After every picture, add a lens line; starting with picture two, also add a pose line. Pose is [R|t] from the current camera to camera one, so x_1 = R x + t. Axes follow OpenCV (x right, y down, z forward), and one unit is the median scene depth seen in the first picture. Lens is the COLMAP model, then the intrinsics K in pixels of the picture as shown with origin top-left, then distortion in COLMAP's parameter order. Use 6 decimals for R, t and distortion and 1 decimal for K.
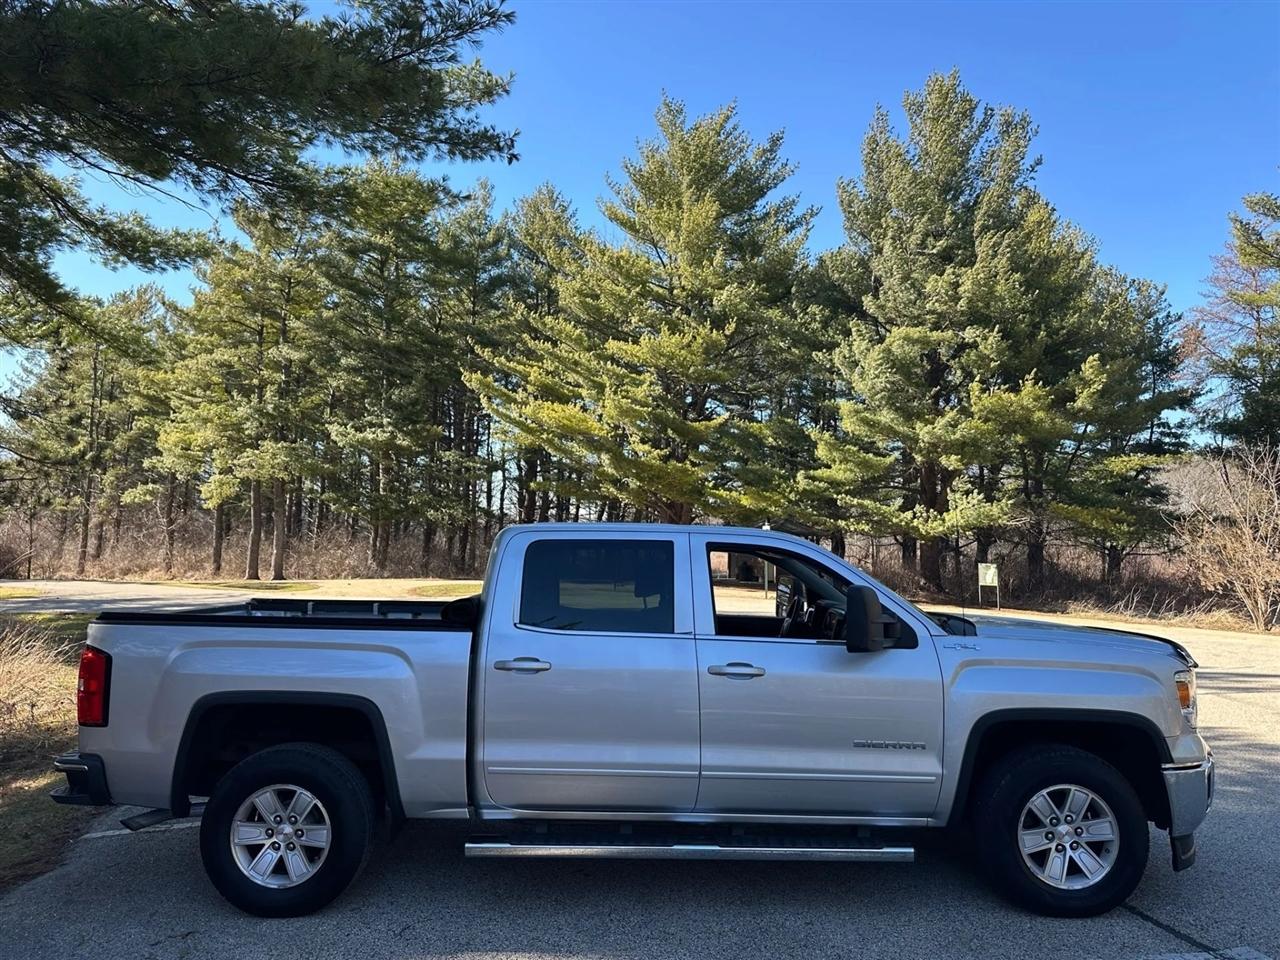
lens RADIAL K [[884.3, 0, 640.4], [0, 884.3, 473.2], [0, 0, 1]] dist [0.036384, -0.038139]
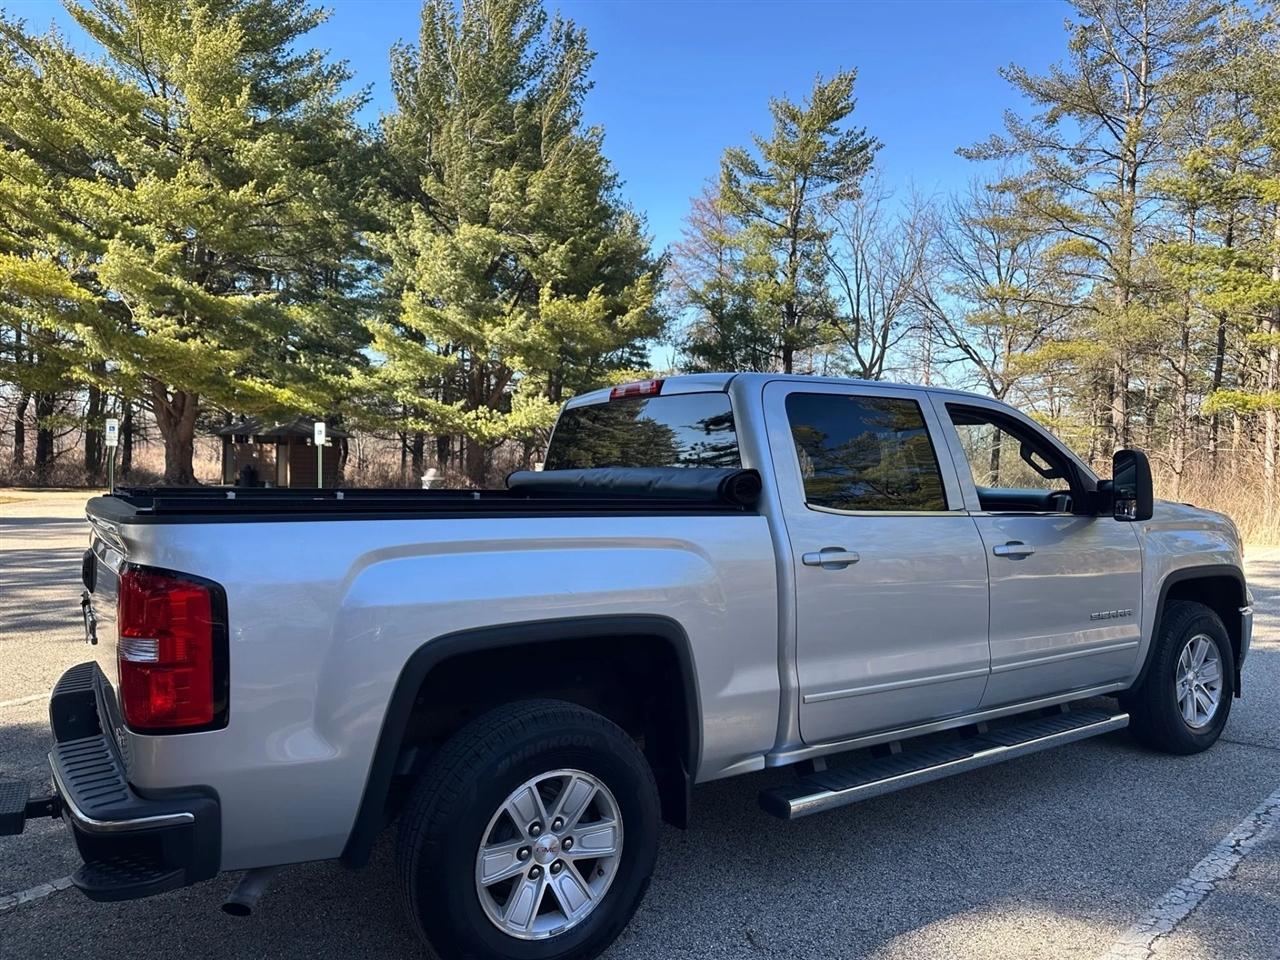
lens RADIAL K [[884.3, 0, 637.0], [0, 884.3, 483.0], [0, 0, 1]] dist [0.036384, -0.038139]
pose [[0.834186, -0.010091, 0.551391, -0.090424], [-0.054621, 0.993405, 0.100815, 0.012096], [-0.548772, -0.114216, 0.828133, 0.065229]]
